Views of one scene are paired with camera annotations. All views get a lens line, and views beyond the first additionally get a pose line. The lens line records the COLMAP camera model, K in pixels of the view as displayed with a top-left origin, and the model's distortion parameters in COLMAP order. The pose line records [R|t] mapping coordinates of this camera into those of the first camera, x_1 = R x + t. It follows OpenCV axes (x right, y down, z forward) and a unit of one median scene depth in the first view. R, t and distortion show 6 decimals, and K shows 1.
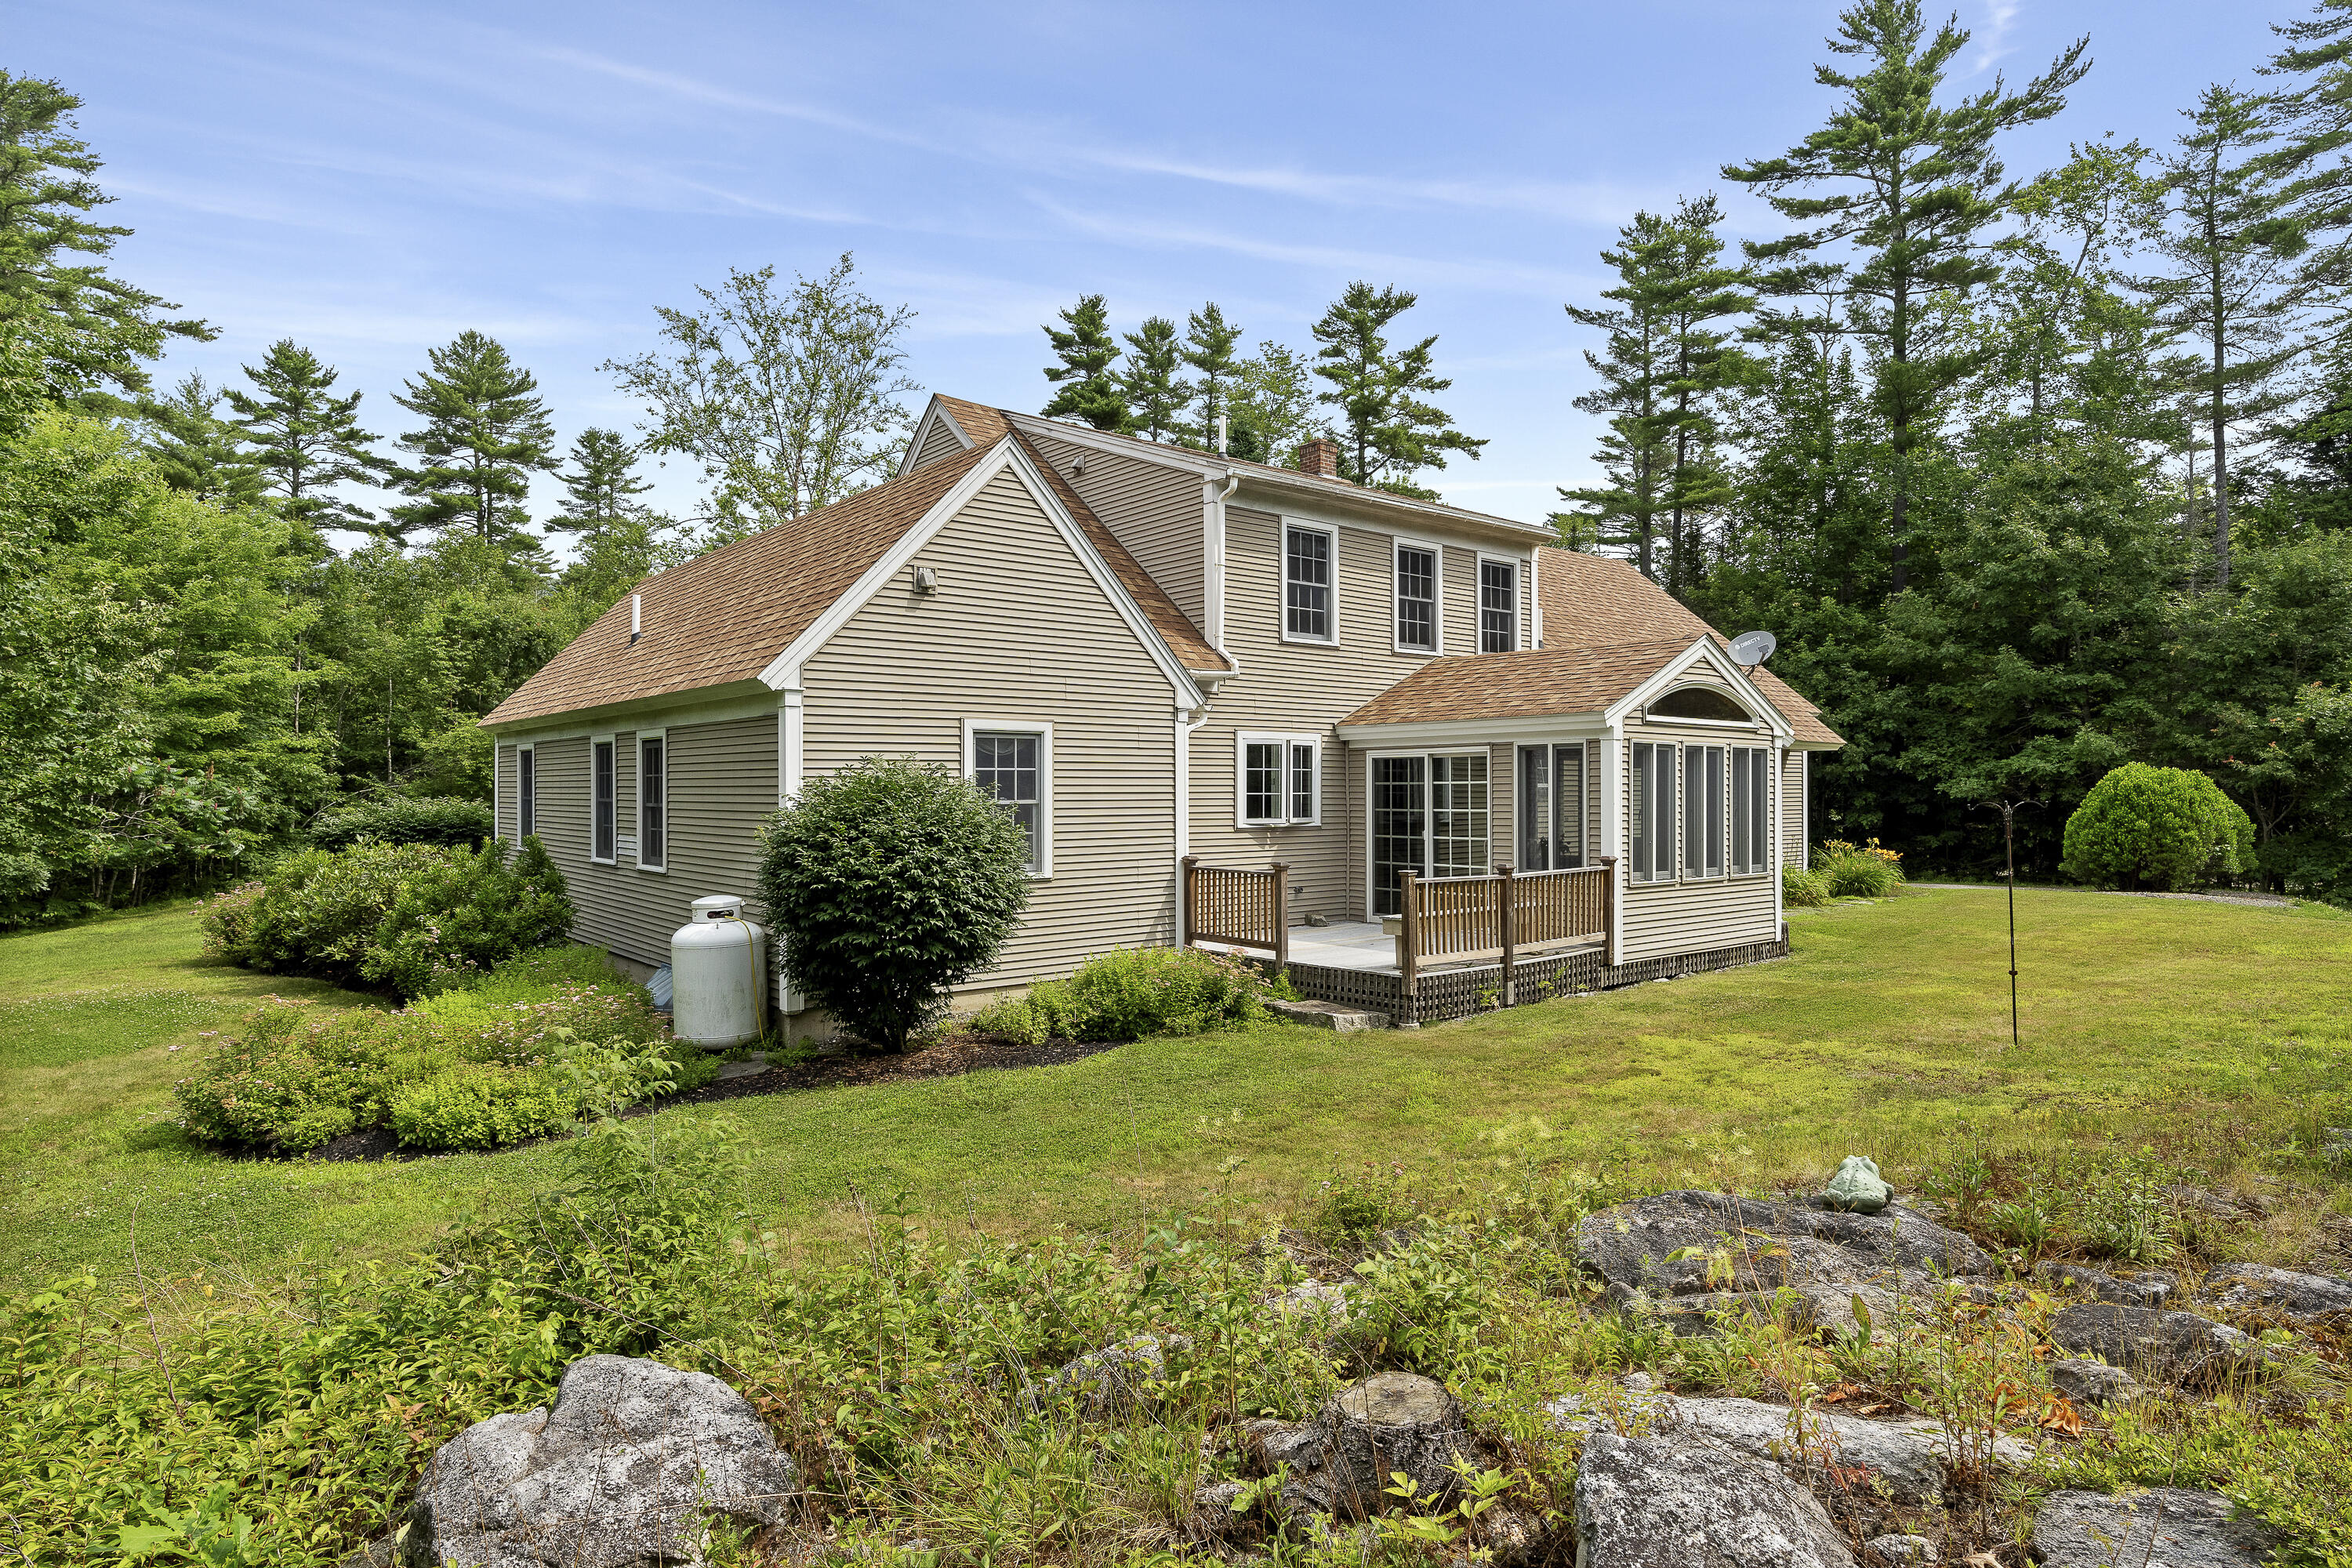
lens RADIAL K [[1274.9, 0, 1172.0], [0, 1274.9, 781.1], [0, 0, 1]] dist [-0.004848, -0.000140]
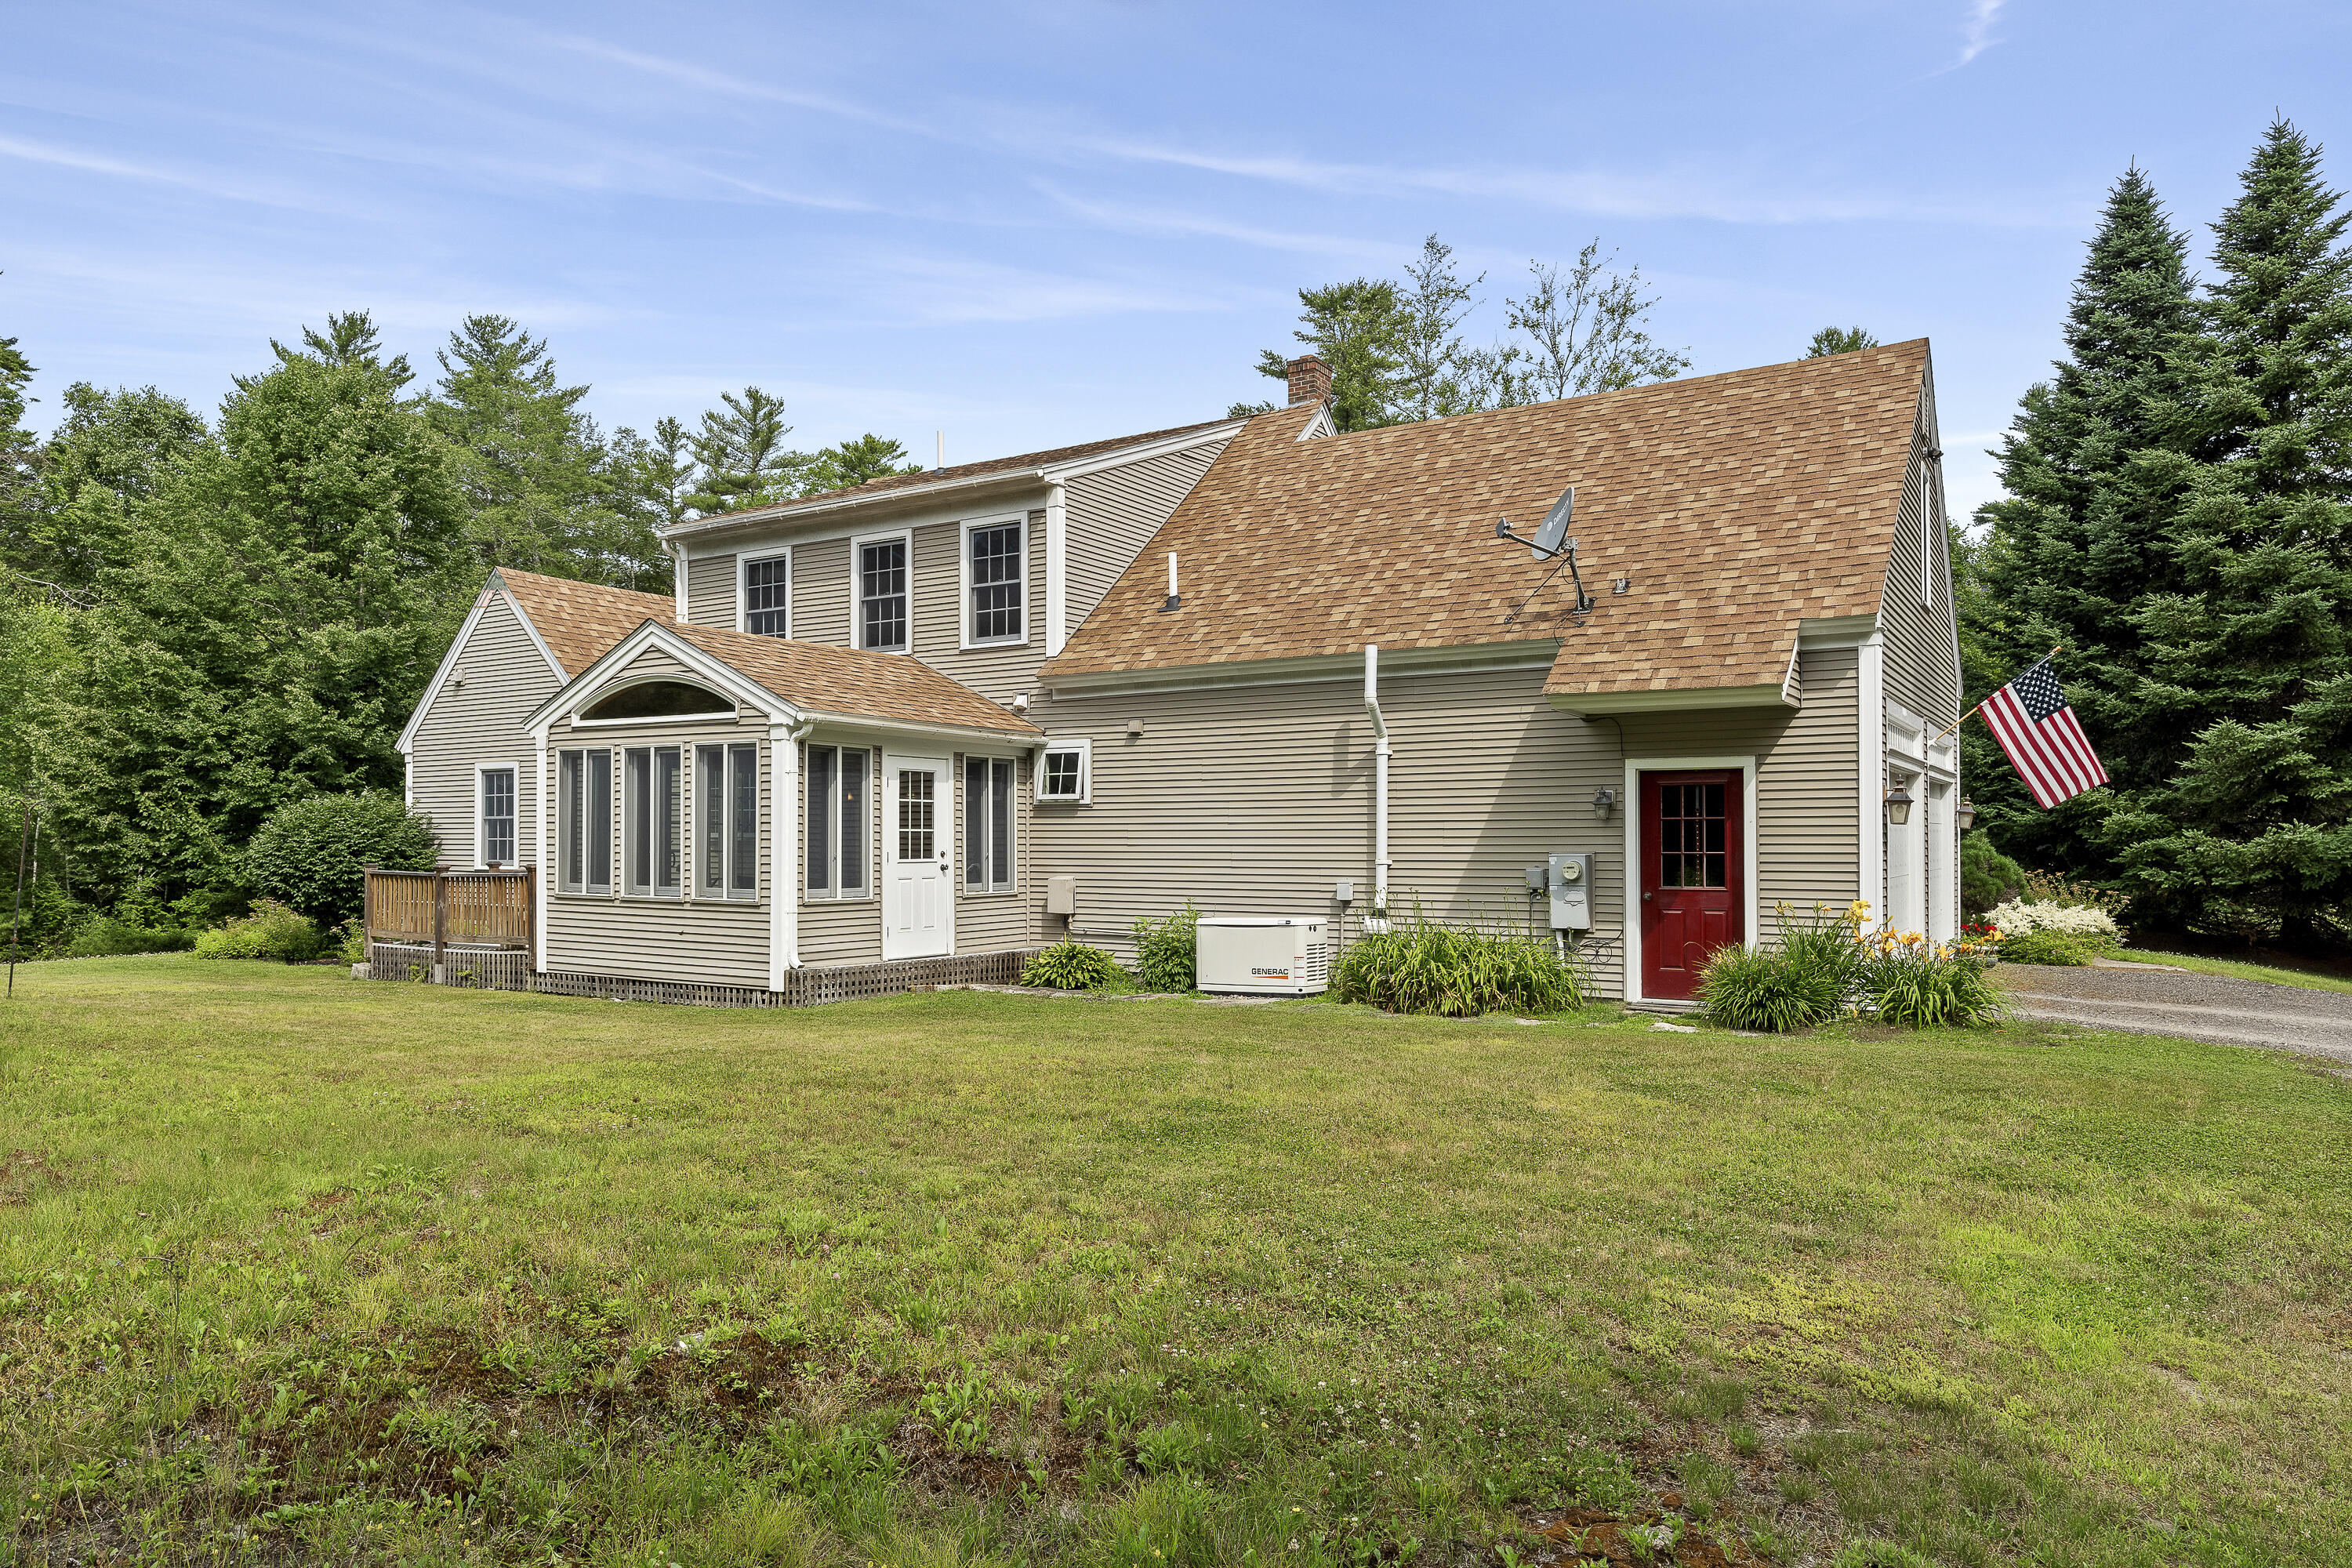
lens RADIAL K [[1522.8, 0, 1172.2], [0, 1522.8, 798.1], [0, 0, 1]] dist [0.006056, 0.000160]
pose [[0.321444, -0.026082, -0.946569, 1.501678], [0.005362, 0.999655, -0.025724, 0.036273], [0.946914, 0.003193, 0.321472, 0.980766]]
